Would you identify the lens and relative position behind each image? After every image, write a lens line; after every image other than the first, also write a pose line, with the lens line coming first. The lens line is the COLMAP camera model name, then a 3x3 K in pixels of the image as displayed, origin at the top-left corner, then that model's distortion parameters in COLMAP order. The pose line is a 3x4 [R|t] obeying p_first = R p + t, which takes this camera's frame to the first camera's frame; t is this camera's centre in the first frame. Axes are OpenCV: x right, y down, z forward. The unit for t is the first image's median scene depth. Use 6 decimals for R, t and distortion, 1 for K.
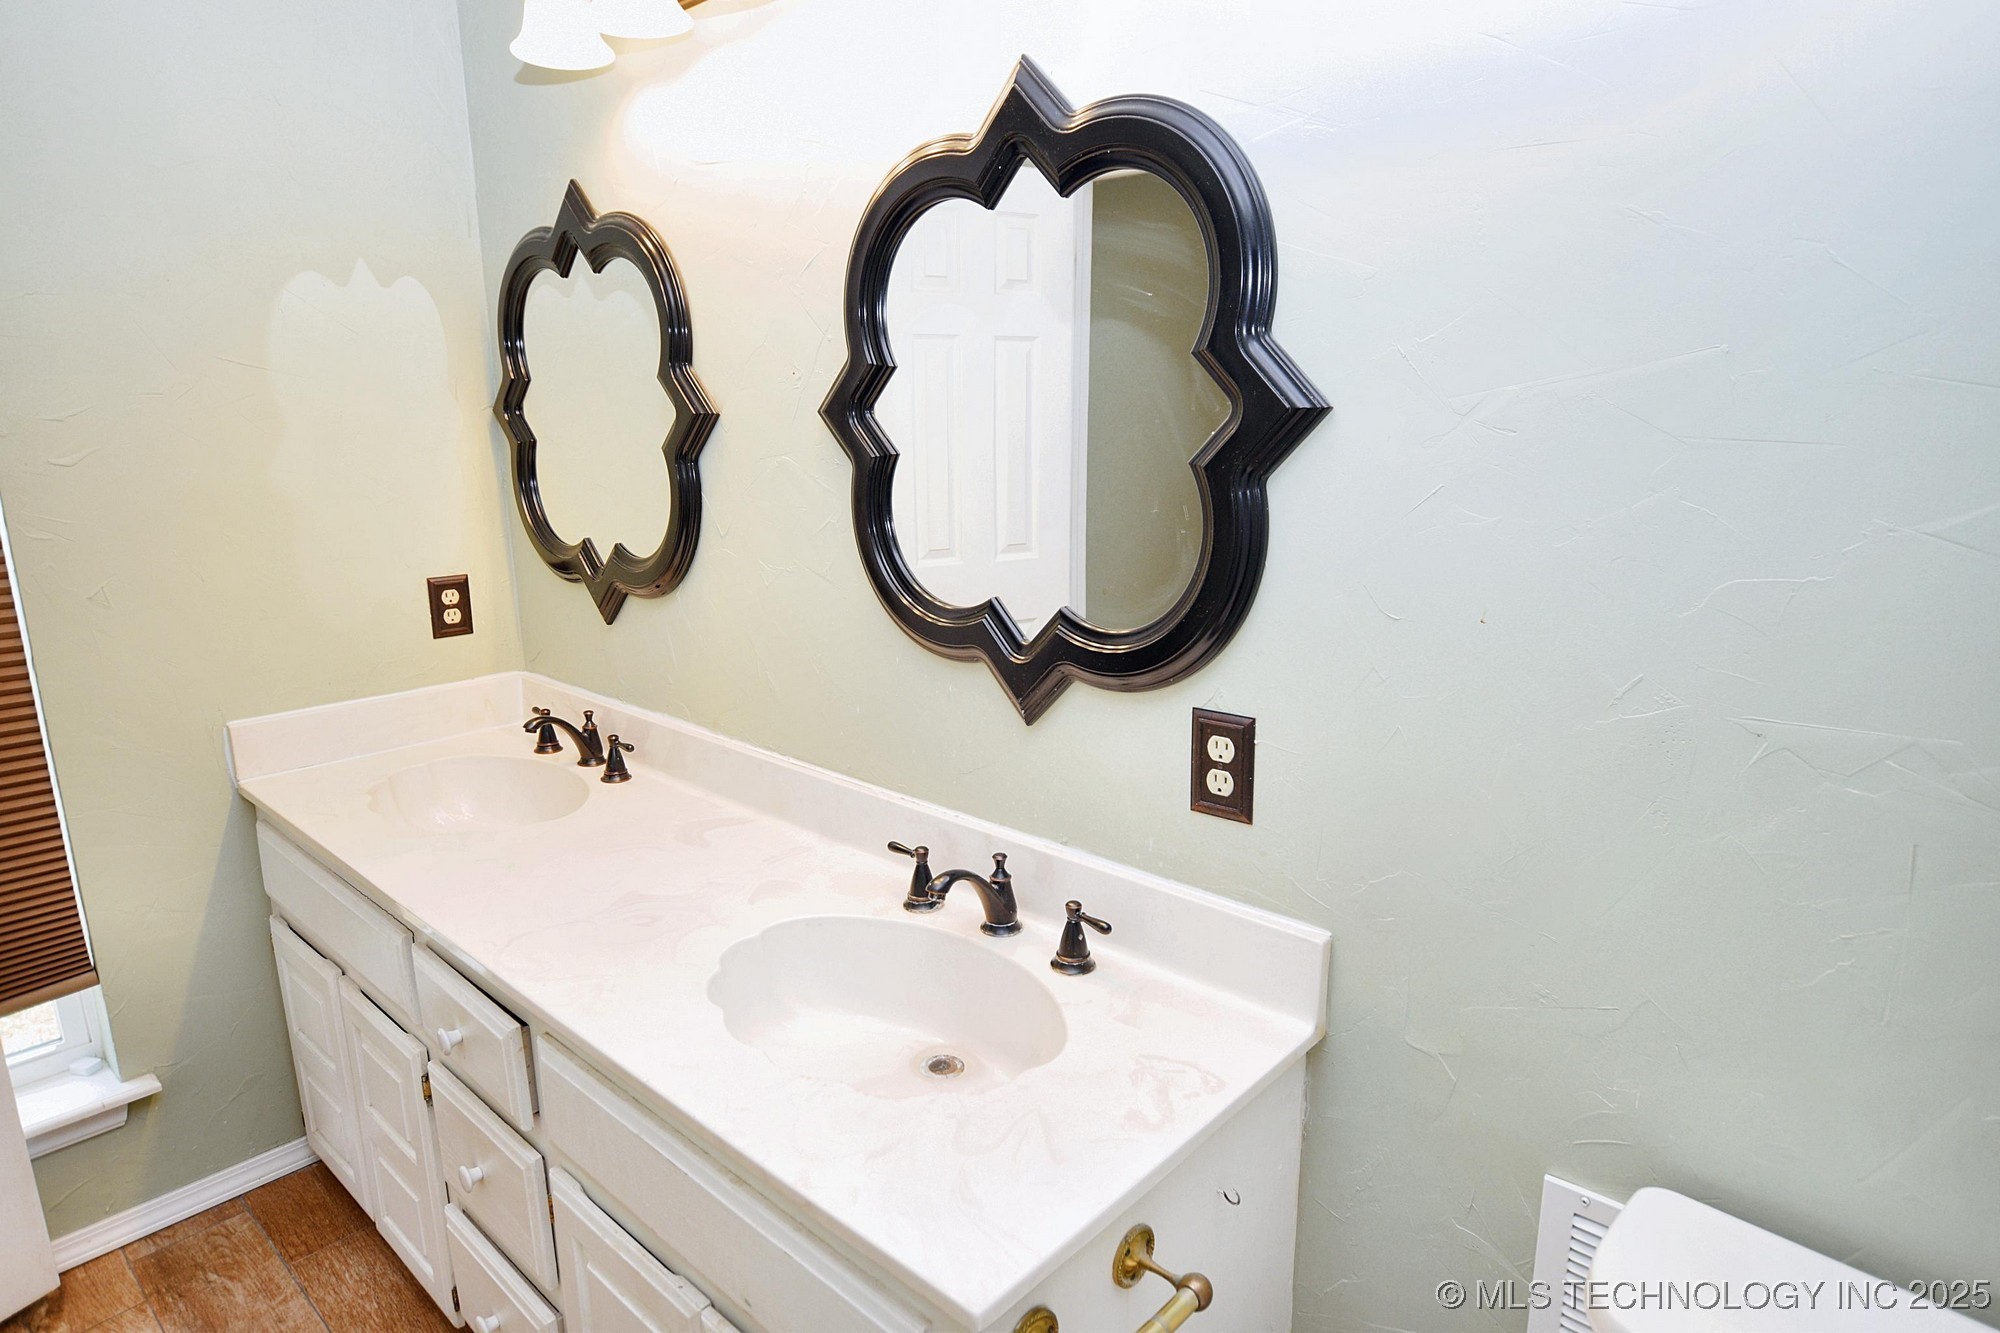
lens RADIAL K [[1138.0, 0, 1000.0], [0, 1138.0, 666.5], [0, 0, 1]] dist [-0.039299, -0.000144]
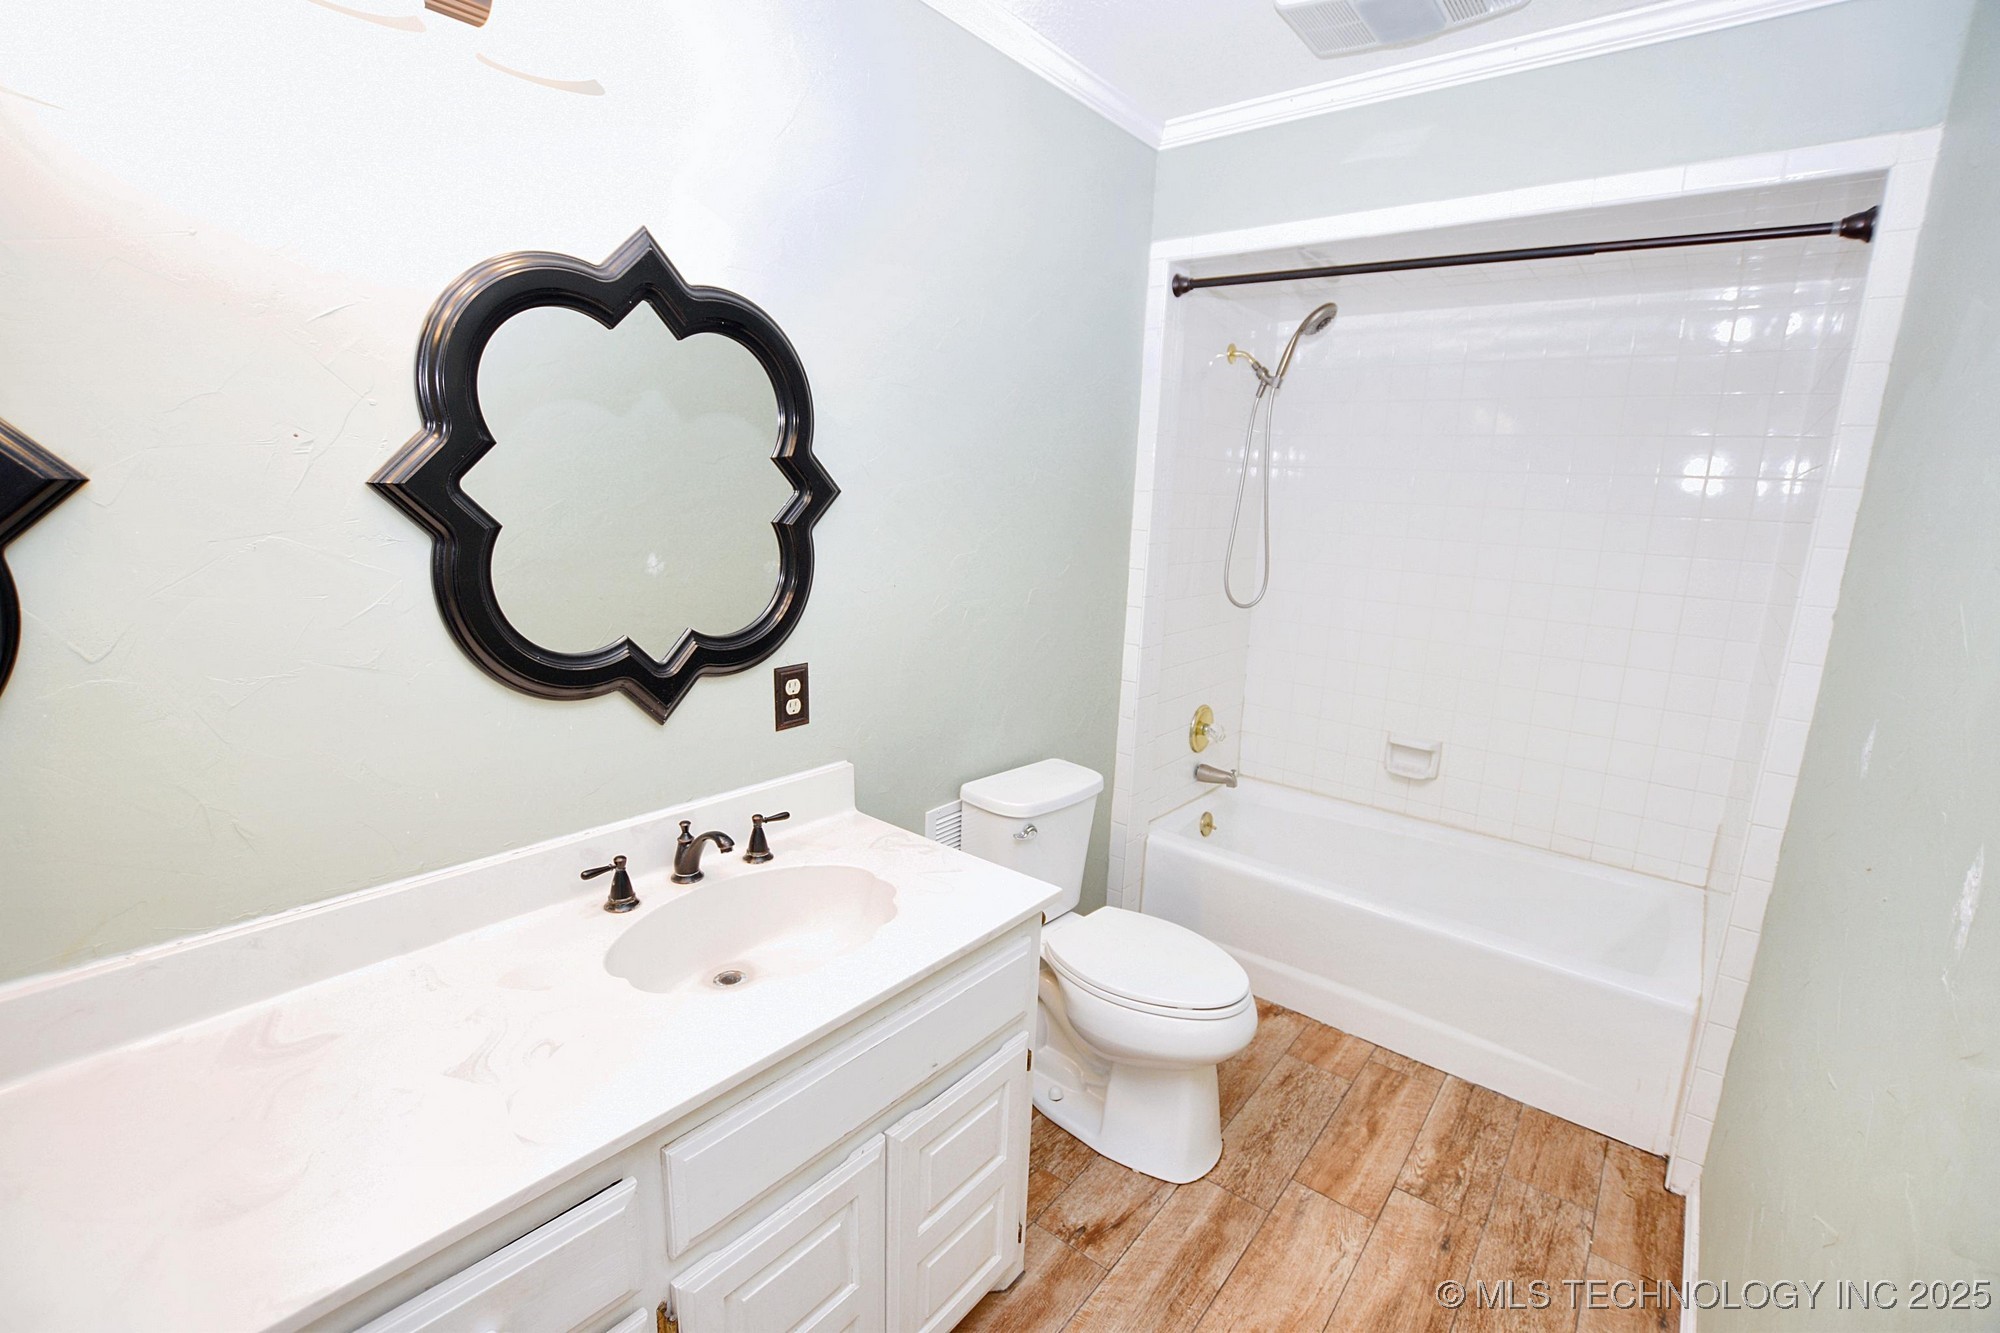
lens RADIAL K [[880.5, 0, 1009.2], [0, 880.5, 660.9], [0, 0, 1]] dist [-0.032353, 0.001467]
pose [[-0.056213, -0.191541, 0.979873, -1.003430], [0.183627, 0.962700, 0.198719, -0.151611], [-0.981387, 0.191102, -0.018945, 0.621466]]
